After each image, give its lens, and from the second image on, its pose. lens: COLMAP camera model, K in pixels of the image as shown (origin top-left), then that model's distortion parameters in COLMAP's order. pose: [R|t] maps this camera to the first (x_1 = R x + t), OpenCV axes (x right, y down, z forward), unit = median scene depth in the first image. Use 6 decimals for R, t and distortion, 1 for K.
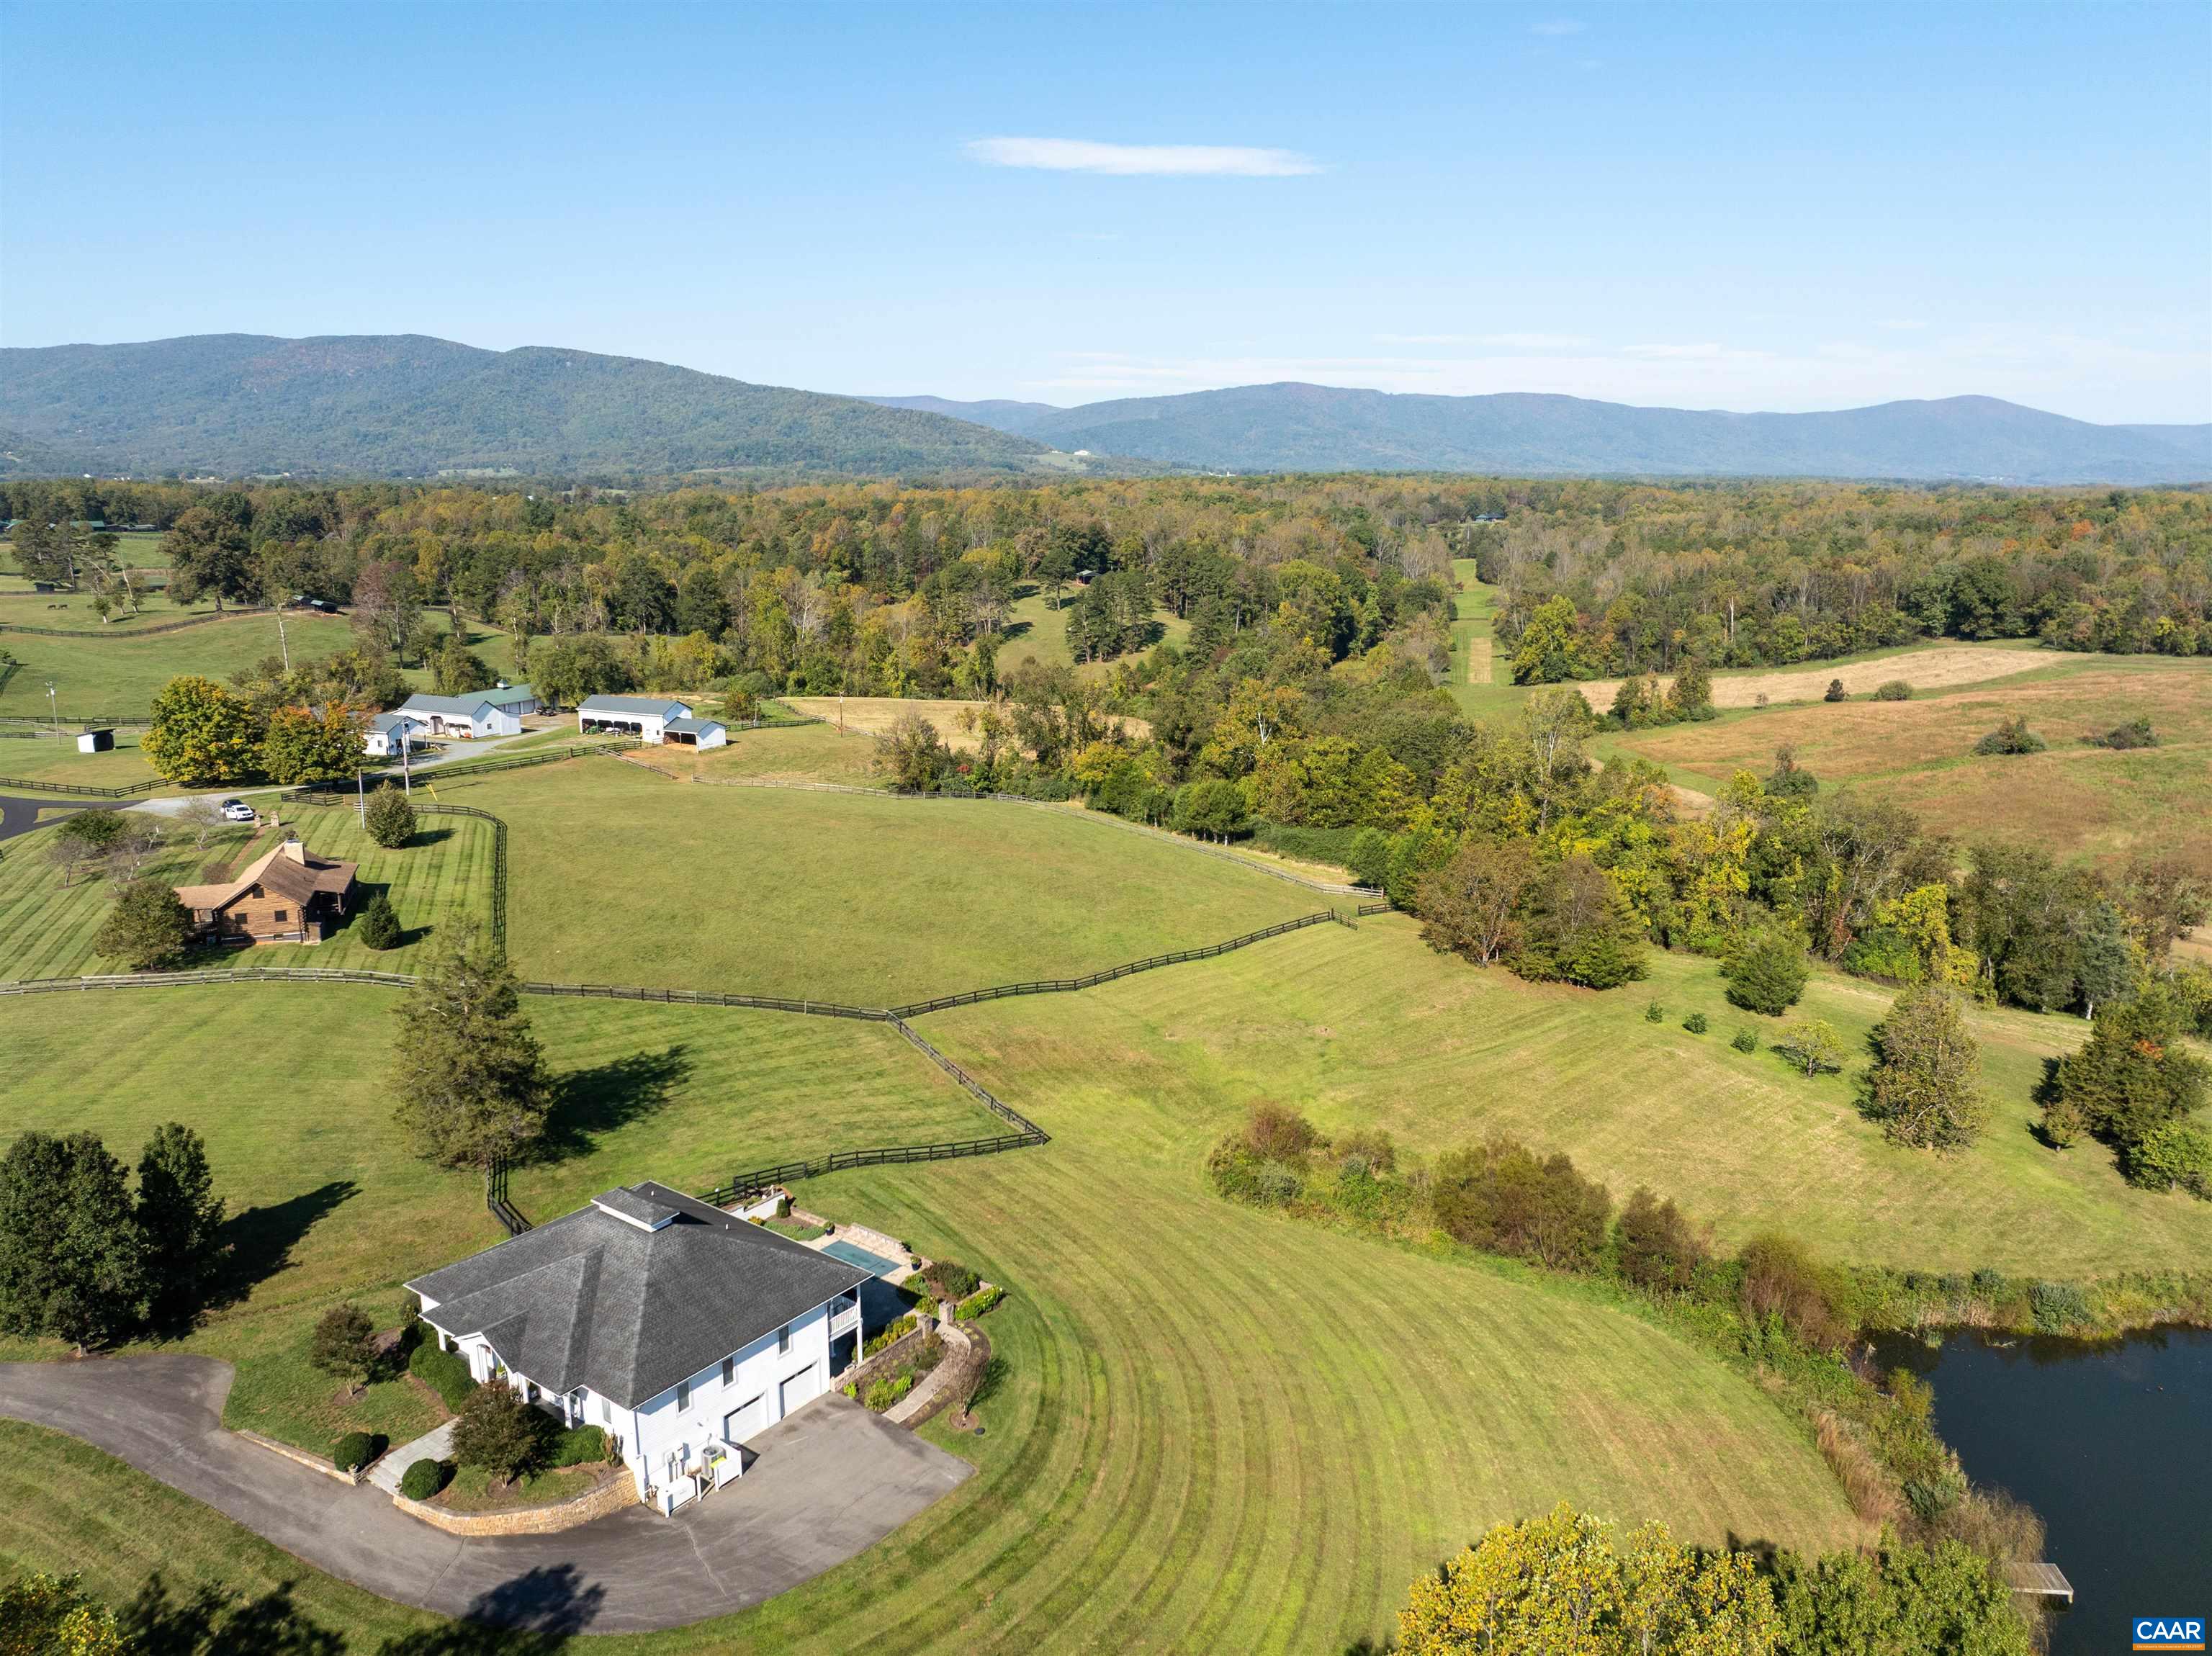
lens RADIAL K [[1555.7, 0, 1111.7], [0, 1555.7, 825.1], [0, 0, 1]] dist [-0.028971, -0.021187]
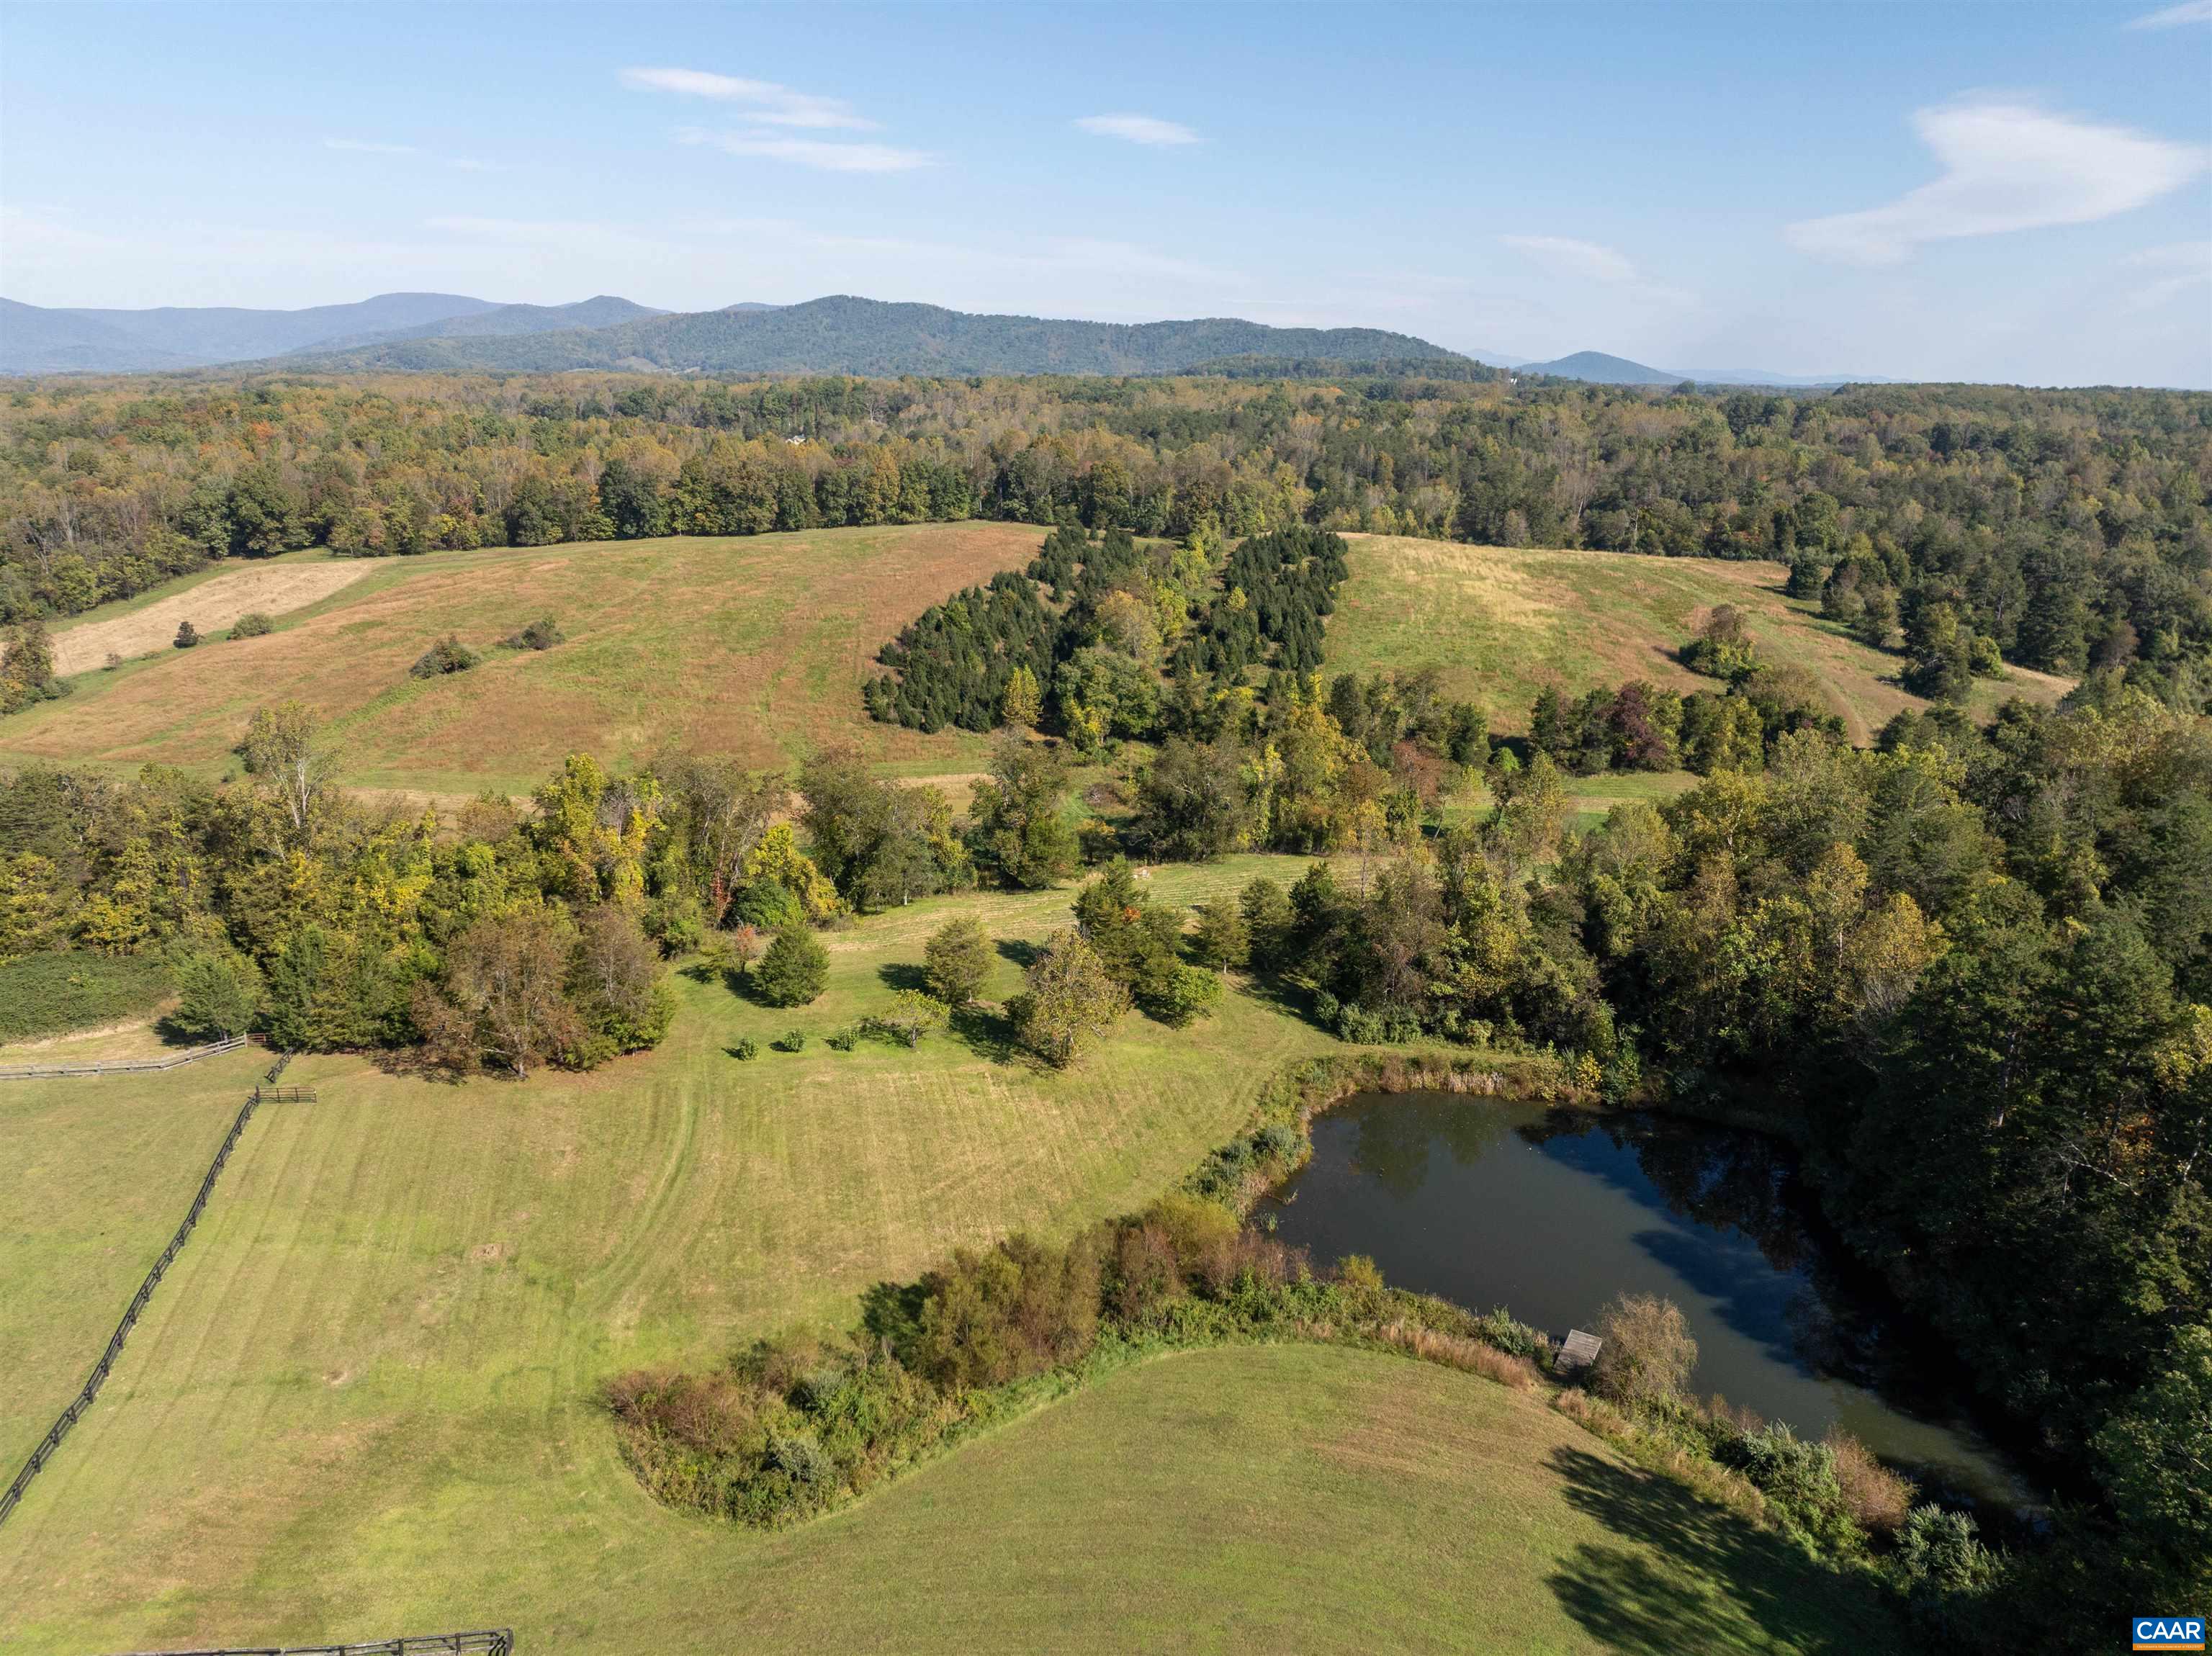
lens RADIAL K [[1555.7, 0, 1111.7], [0, 1555.7, 825.1], [0, 0, 1]] dist [-0.028971, -0.021187]
pose [[0.408722, -0.256986, 0.875731, -0.141164], [0.194607, 0.962011, 0.191477, -0.059696], [-0.891669, 0.092163, 0.443206, 0.189003]]
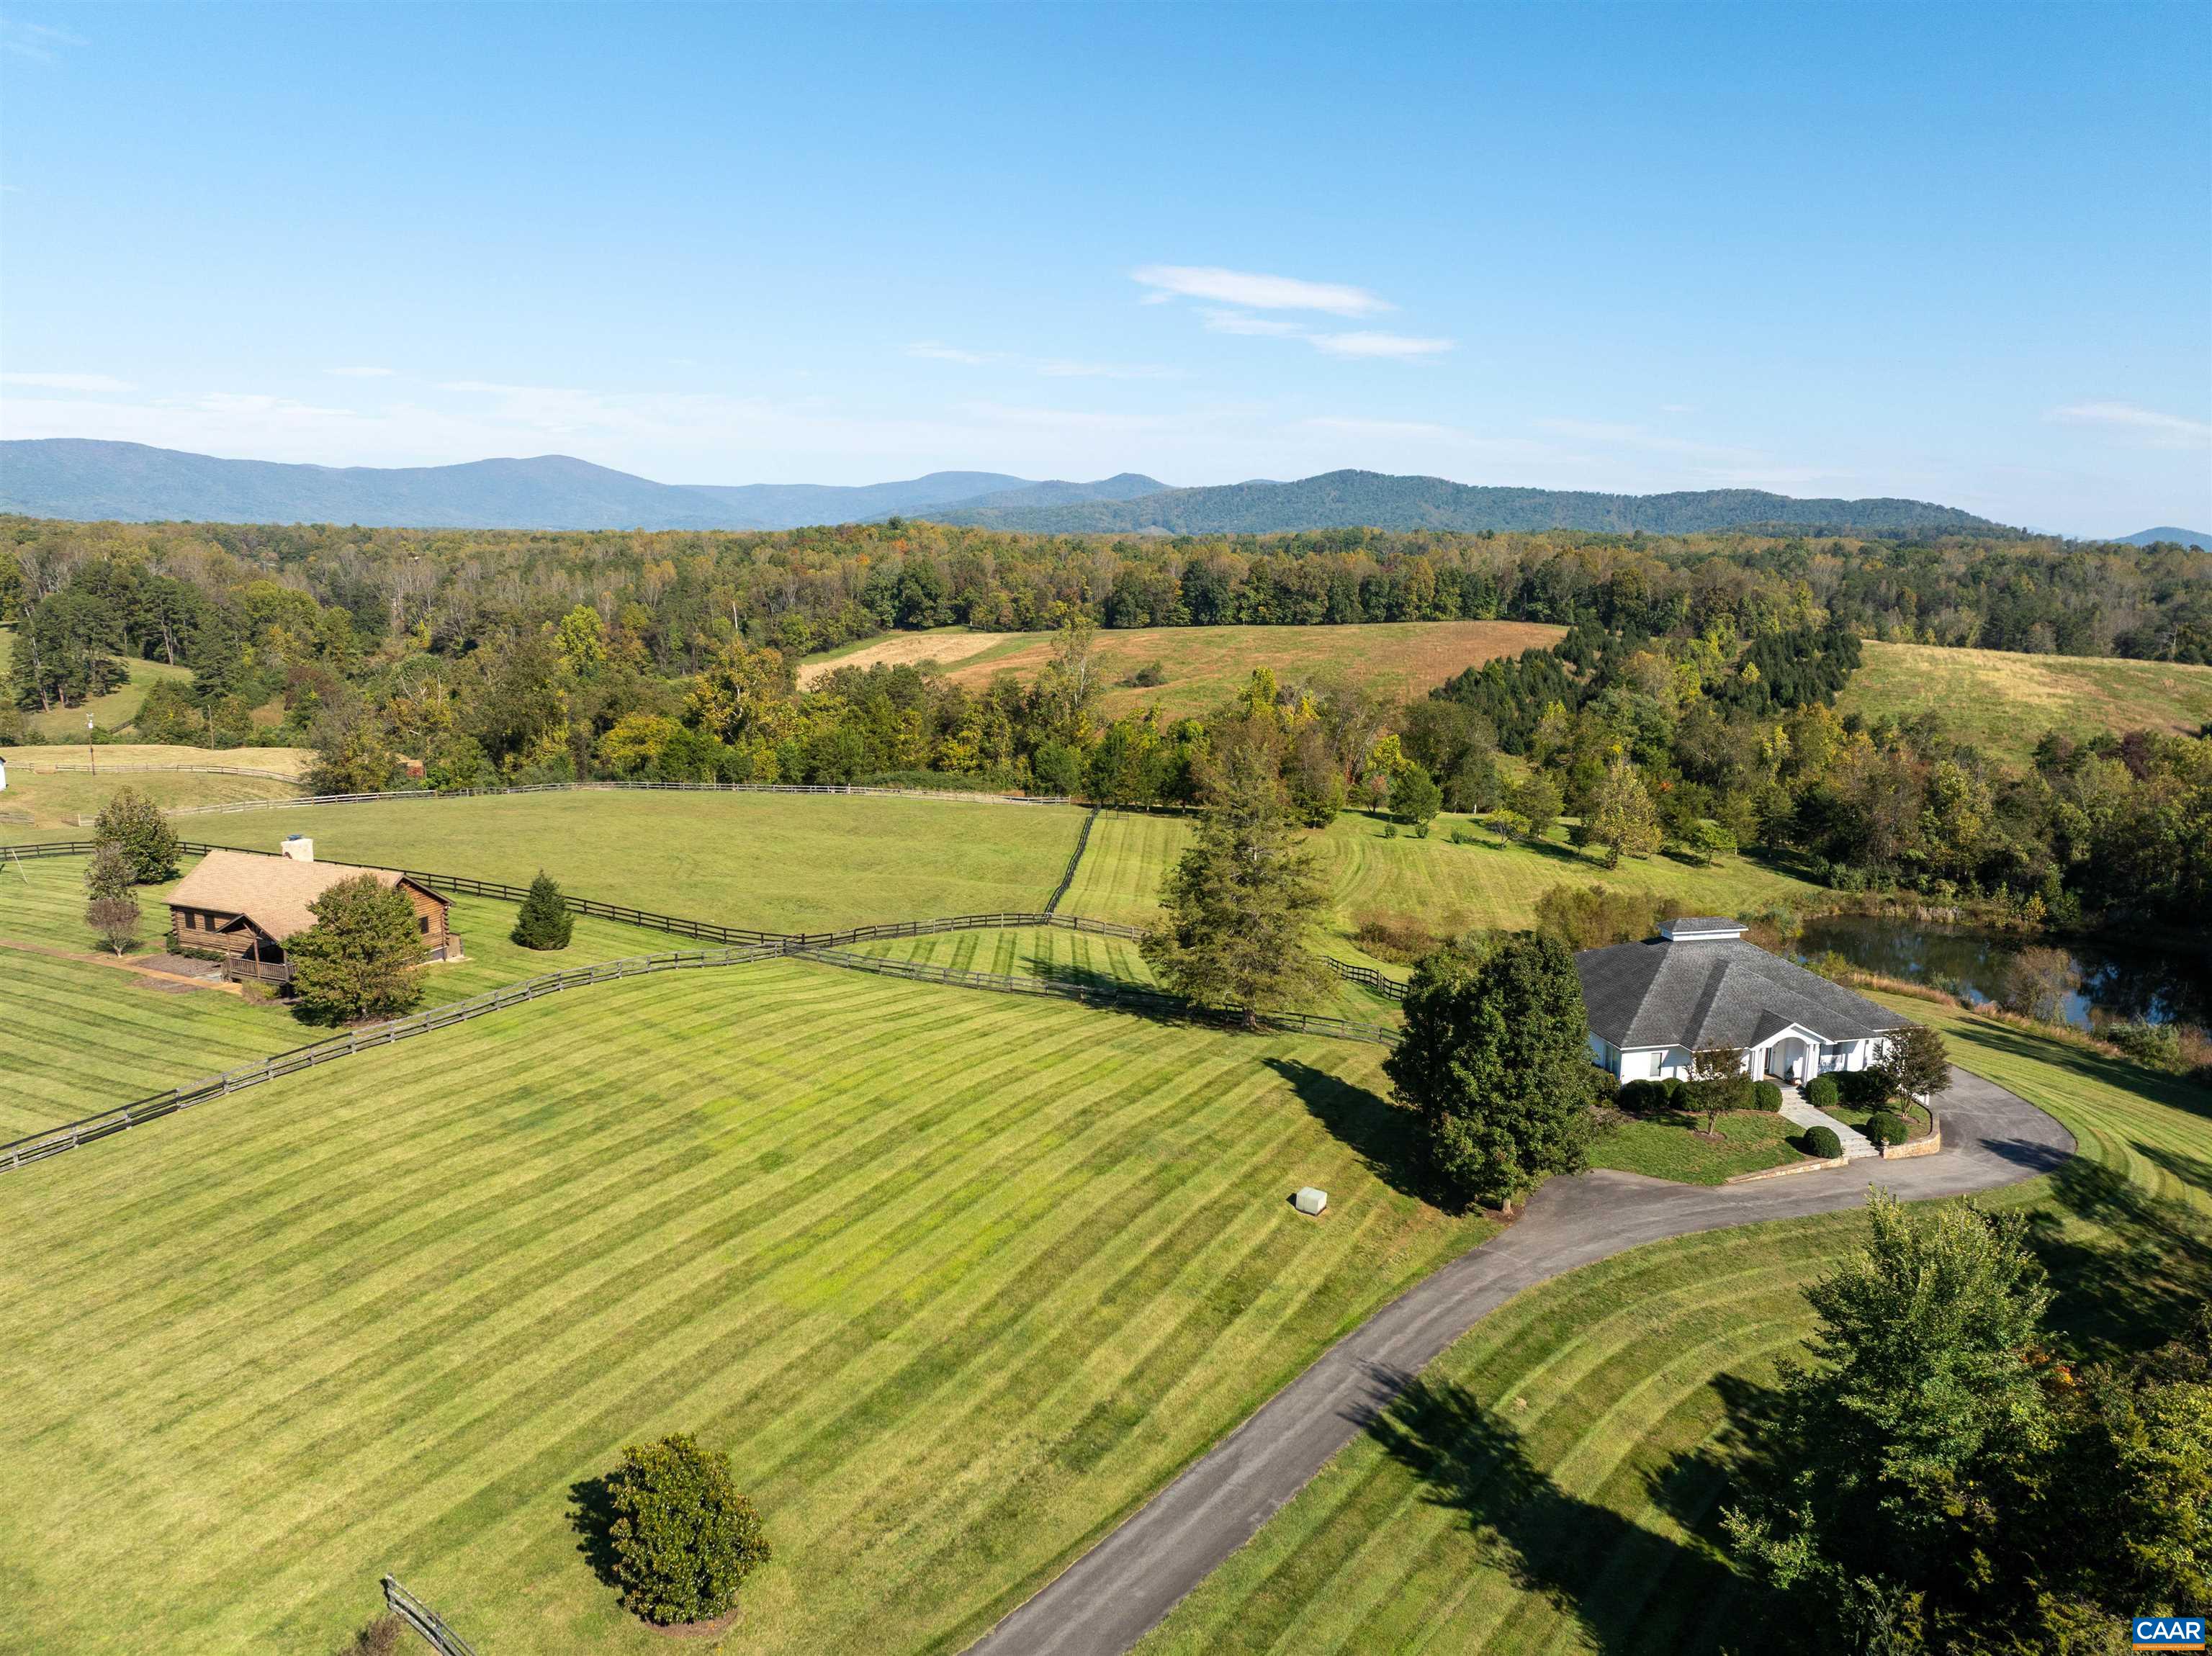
lens RADIAL K [[1555.7, 0, 1111.7], [0, 1555.7, 825.1], [0, 0, 1]] dist [-0.028971, -0.021187]
pose [[0.667410, -0.130962, 0.733085, -0.346338], [0.156696, 0.987072, 0.033677, 0.016551], [-0.728018, 0.092395, 0.679303, 0.132661]]
